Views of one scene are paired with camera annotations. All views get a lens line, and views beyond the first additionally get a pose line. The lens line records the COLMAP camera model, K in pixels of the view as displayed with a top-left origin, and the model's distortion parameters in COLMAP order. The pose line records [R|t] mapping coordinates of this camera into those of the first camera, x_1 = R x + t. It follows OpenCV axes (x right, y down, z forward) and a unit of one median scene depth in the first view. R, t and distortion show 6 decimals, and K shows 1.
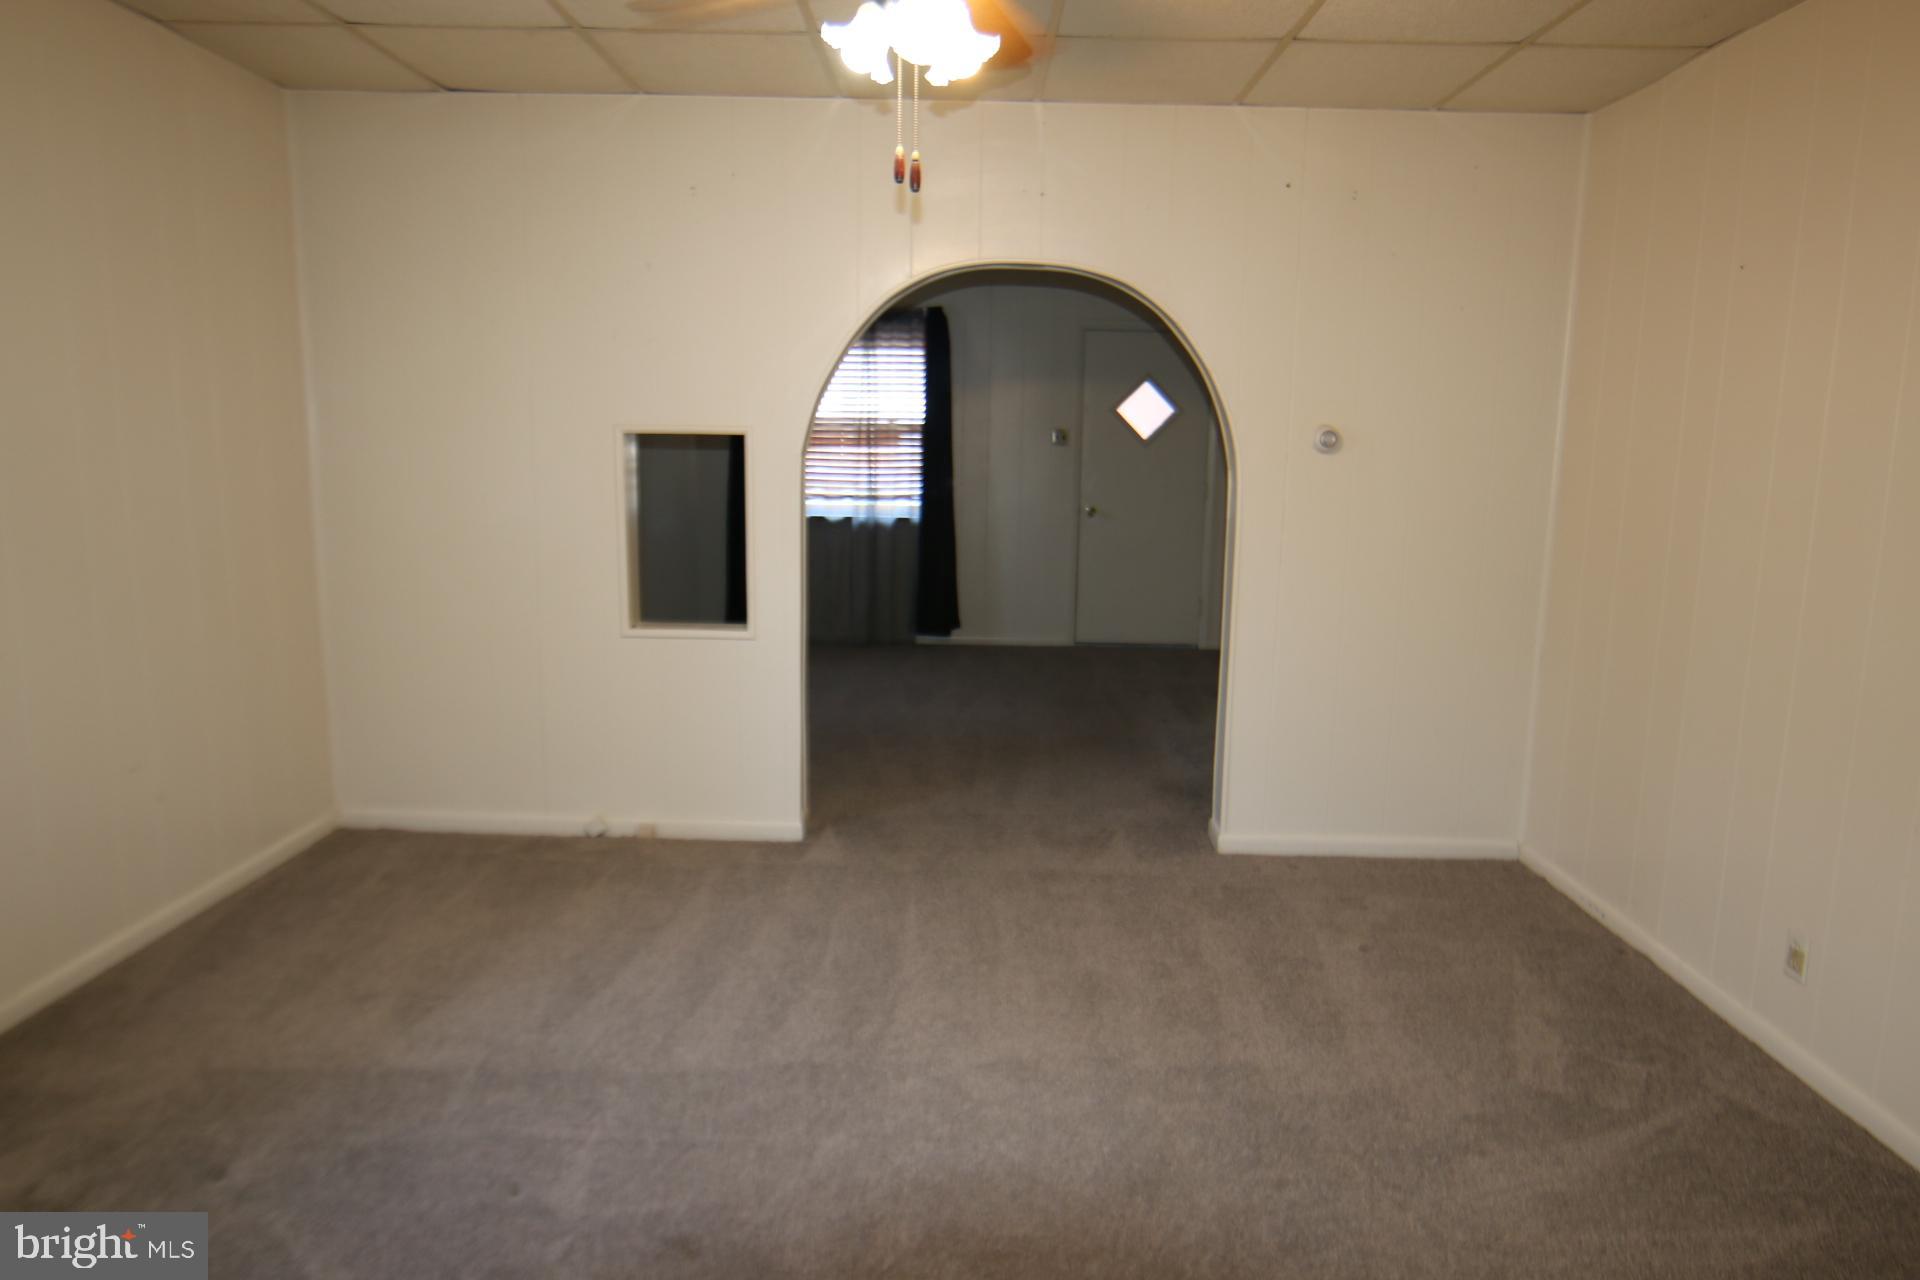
lens RADIAL K [[1234.1, 0, 965.6], [0, 1234.1, 638.0], [0, 0, 1]] dist [-0.009619, -0.000367]
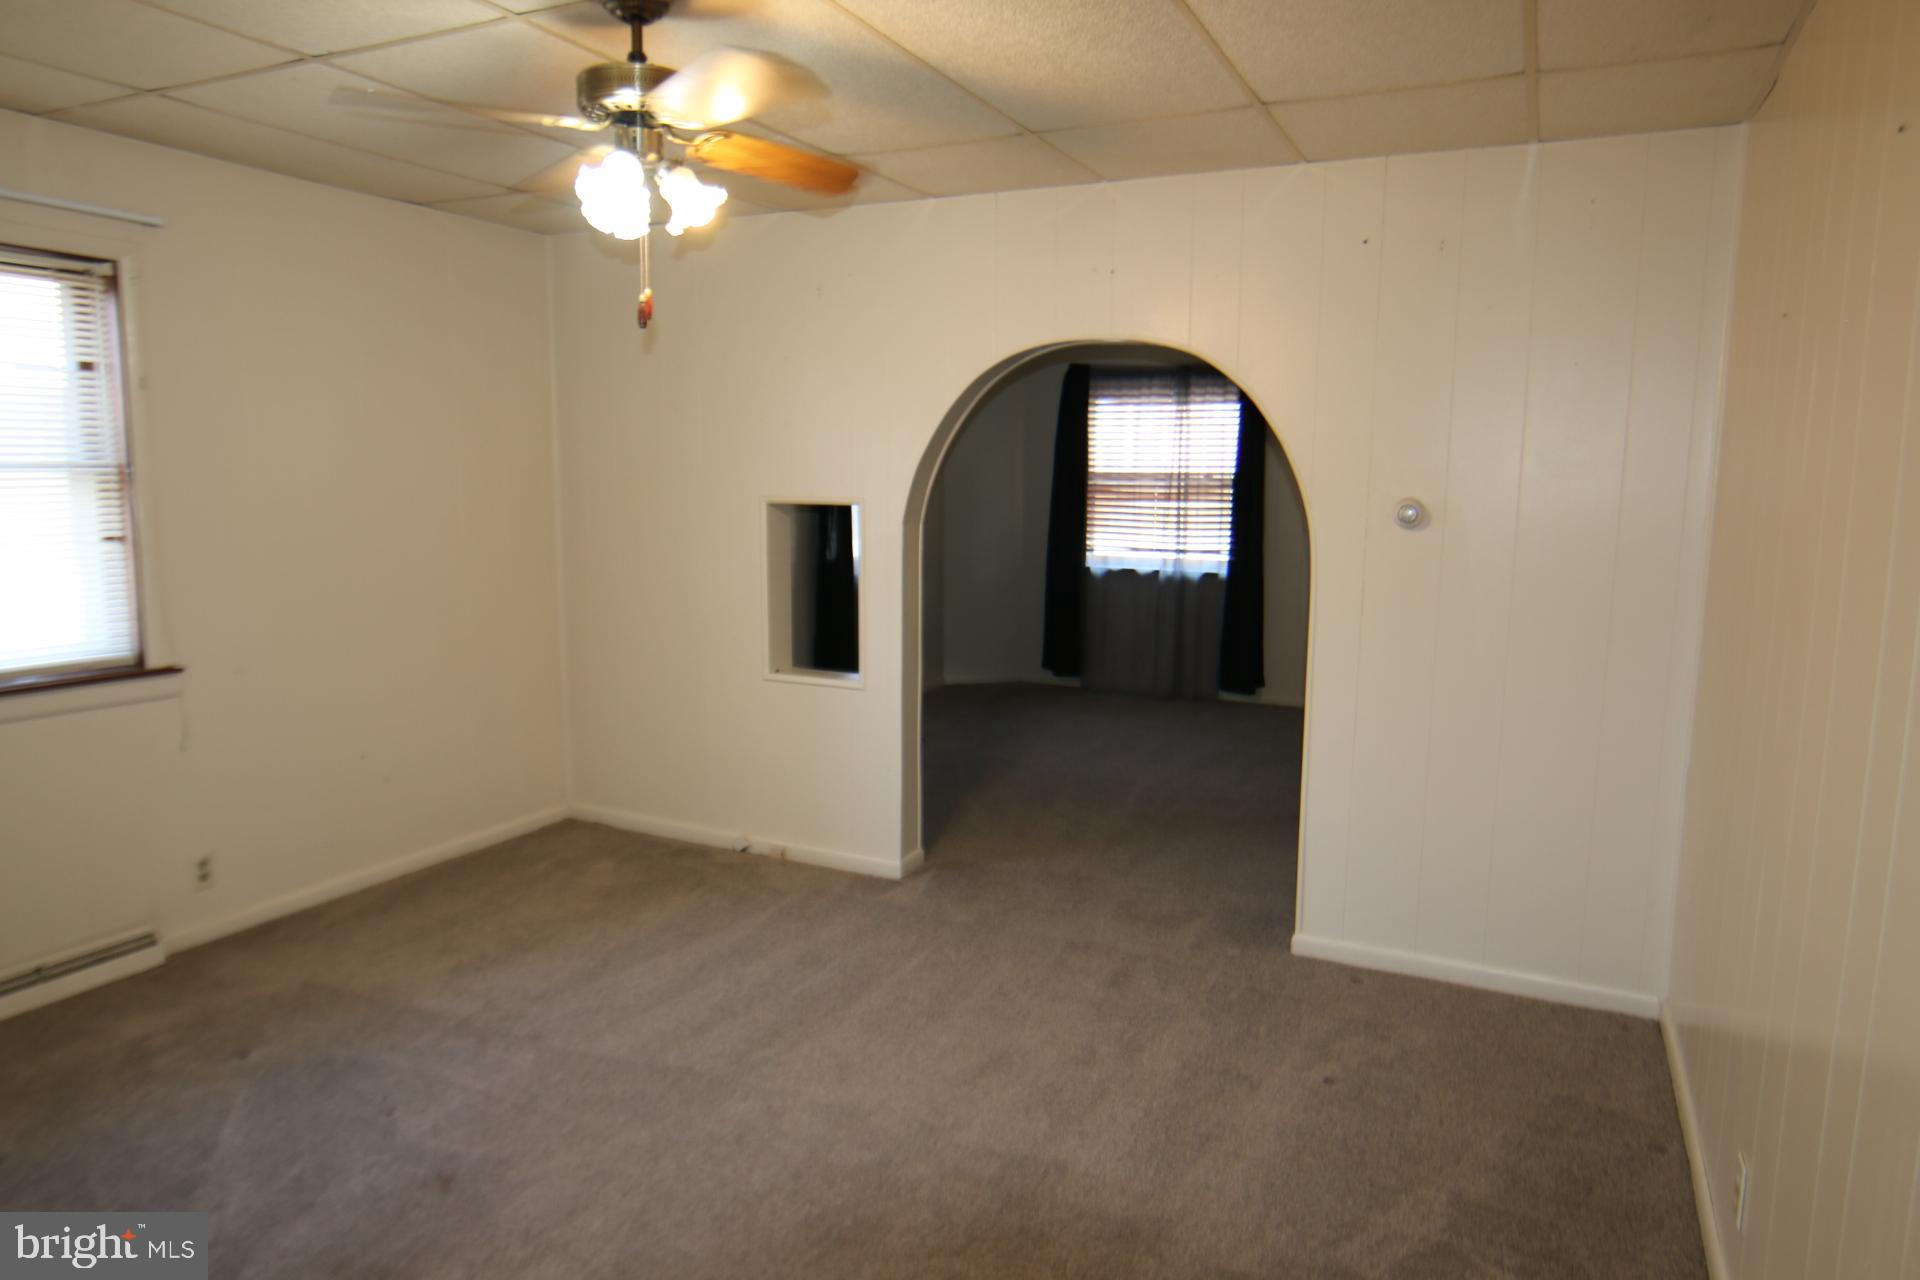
lens RADIAL K [[1234.1, 0, 965.6], [0, 1234.1, 638.0], [0, 0, 1]] dist [-0.009619, -0.000367]
pose [[0.899179, 0.051795, -0.434504, 0.362990], [-0.063721, 0.997884, -0.012914, -0.034660], [0.432916, 0.039299, 0.900577, 0.042644]]
